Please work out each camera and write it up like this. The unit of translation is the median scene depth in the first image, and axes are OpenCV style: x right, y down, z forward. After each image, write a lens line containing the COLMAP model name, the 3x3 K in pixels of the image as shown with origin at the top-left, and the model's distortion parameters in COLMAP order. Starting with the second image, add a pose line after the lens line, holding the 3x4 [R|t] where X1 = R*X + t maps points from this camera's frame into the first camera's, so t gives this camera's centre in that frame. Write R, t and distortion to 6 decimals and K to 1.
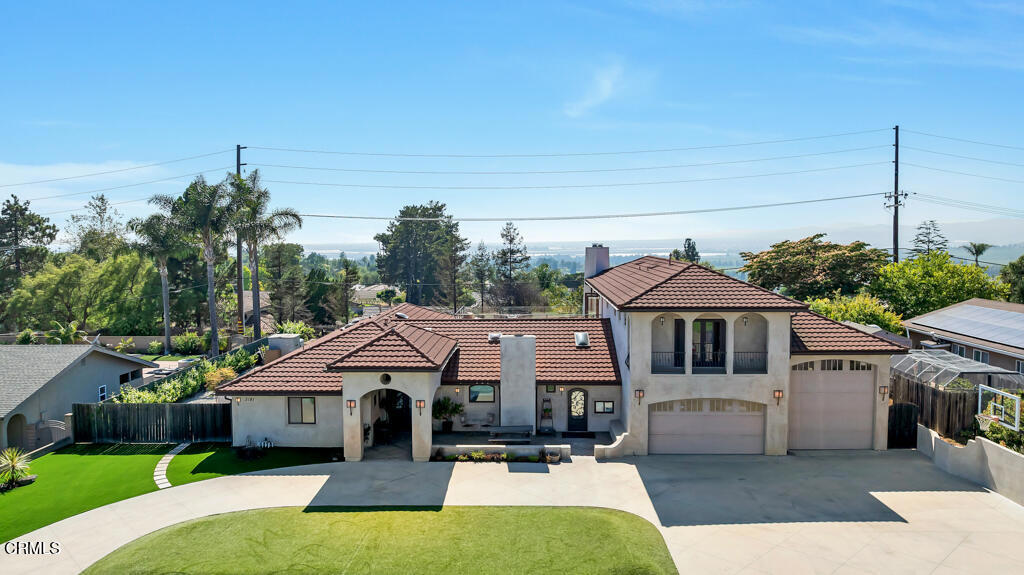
lens RADIAL K [[722.2, 0, 518.0], [0, 722.2, 287.8], [0, 0, 1]] dist [-0.019435, -0.004980]
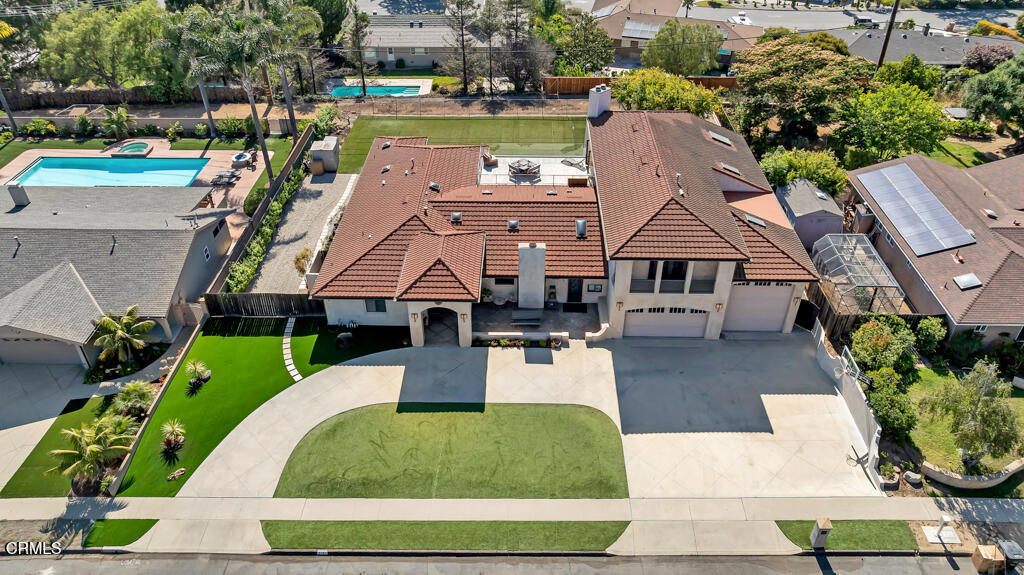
lens RADIAL K [[722.2, 0, 518.0], [0, 722.2, 287.8], [0, 0, 1]] dist [-0.019435, -0.004980]
pose [[0.999981, 0.000804, 0.006163, -0.036896], [-0.003976, 0.844892, 0.534922, -0.625906], [-0.004777, -0.534936, 0.844879, -0.159830]]
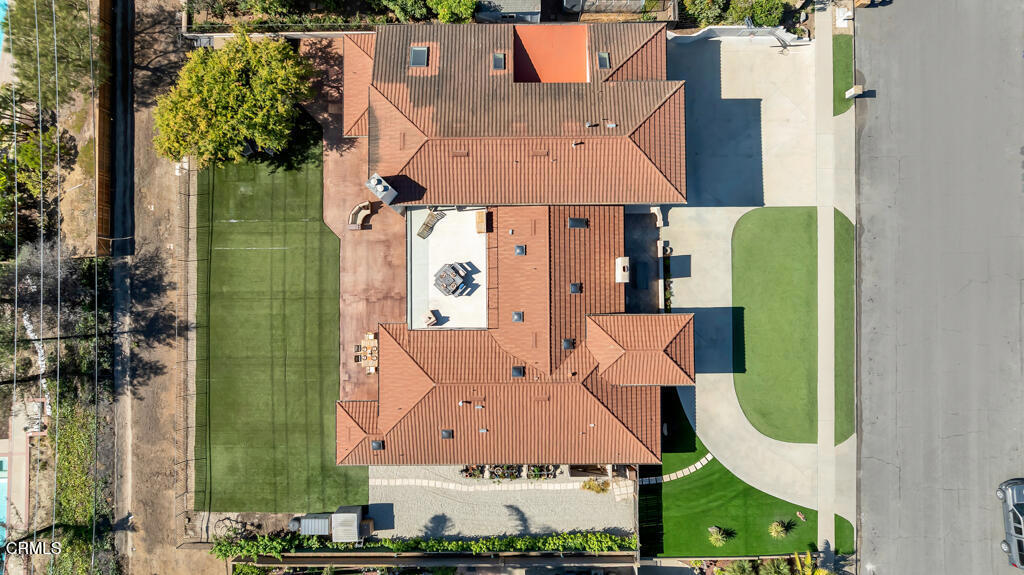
lens RADIAL K [[722.2, 0, 518.0], [0, 722.2, 287.8], [0, 0, 1]] dist [-0.019435, -0.004980]
pose [[-0.028617, -0.999152, 0.029598, -0.079361], [0.068696, 0.027574, 0.997256, -1.508356], [-0.997227, 0.030572, 0.067849, 1.229703]]
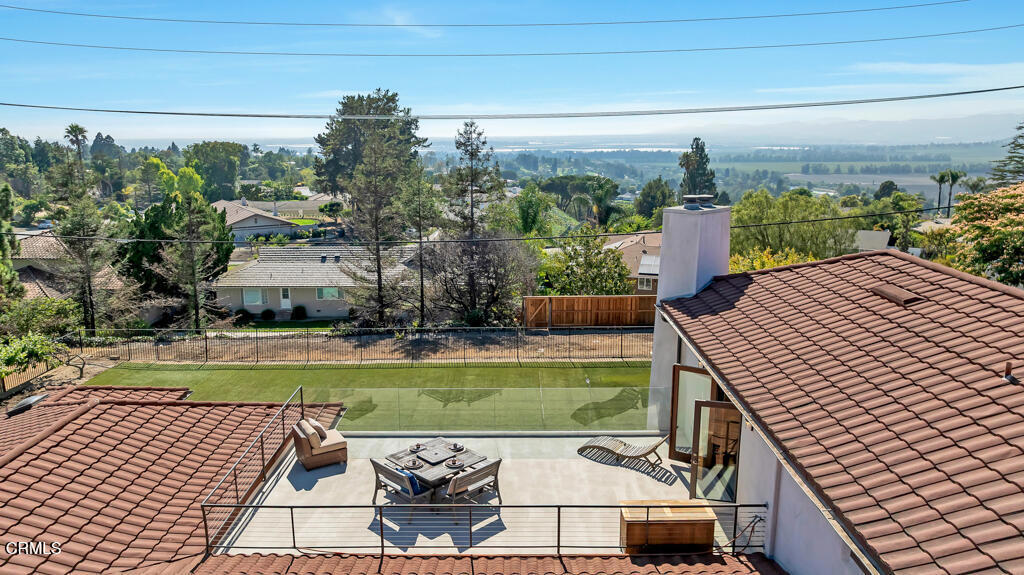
lens RADIAL K [[722.2, 0, 518.0], [0, 722.2, 287.8], [0, 0, 1]] dist [-0.019435, -0.004980]
pose [[0.999598, -0.002987, 0.028181, 0.025936], [-0.001086, 0.989664, 0.143404, -0.109085], [-0.028318, -0.143377, 0.989263, 1.059183]]
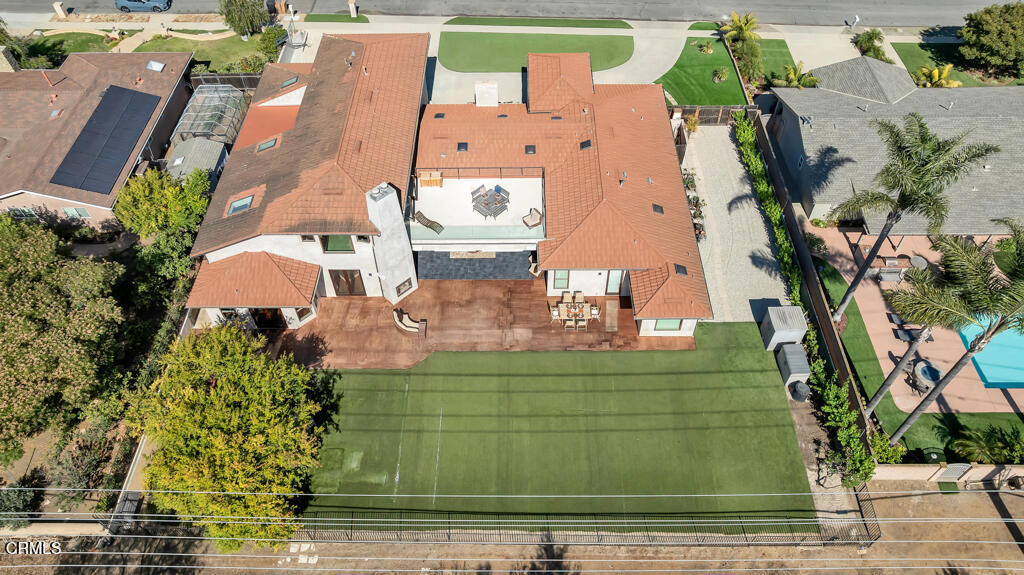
lens RADIAL K [[722.2, 0, 518.0], [0, 722.2, 287.8], [0, 0, 1]] dist [-0.019435, -0.004980]
pose [[-0.999718, 0.023075, -0.005614, -0.054252], [0.009117, 0.591196, 0.806476, -1.011449], [0.021929, 0.806198, -0.591240, 2.486369]]
